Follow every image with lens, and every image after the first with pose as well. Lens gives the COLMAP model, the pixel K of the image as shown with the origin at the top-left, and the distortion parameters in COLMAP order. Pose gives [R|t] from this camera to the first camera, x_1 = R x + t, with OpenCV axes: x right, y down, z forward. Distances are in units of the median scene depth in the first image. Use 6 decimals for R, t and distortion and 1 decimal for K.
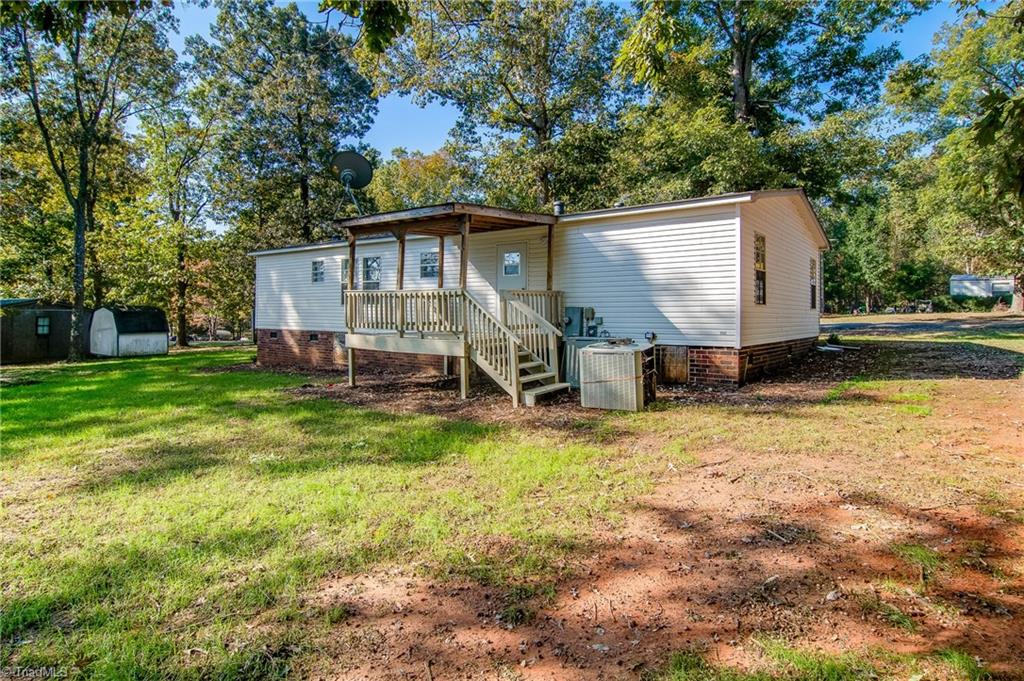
lens RADIAL K [[552.2, 0, 509.2], [0, 552.2, 322.3], [0, 0, 1]] dist [-0.000902, -0.002356]
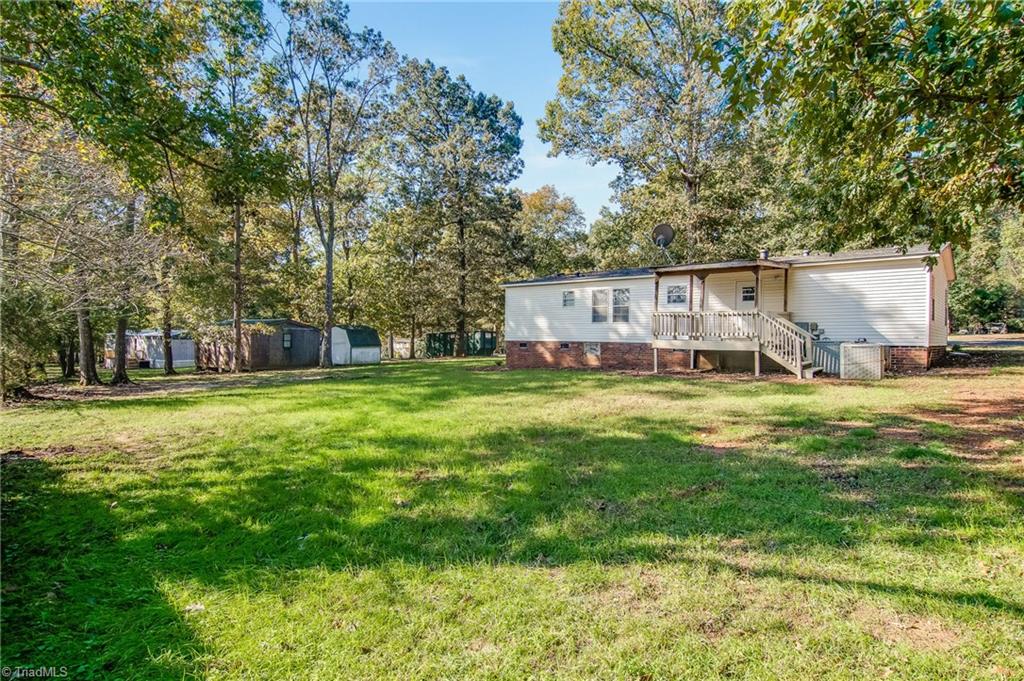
lens RADIAL K [[541.3, 0, 512.8], [0, 541.3, 358.3], [0, 0, 1]] dist [-0.012349, -0.001490]
pose [[0.997501, 0.005014, -0.070479, -0.354905], [-0.003363, 0.999718, 0.023528, 0.024161], [0.070577, -0.023232, 0.997236, -0.341218]]
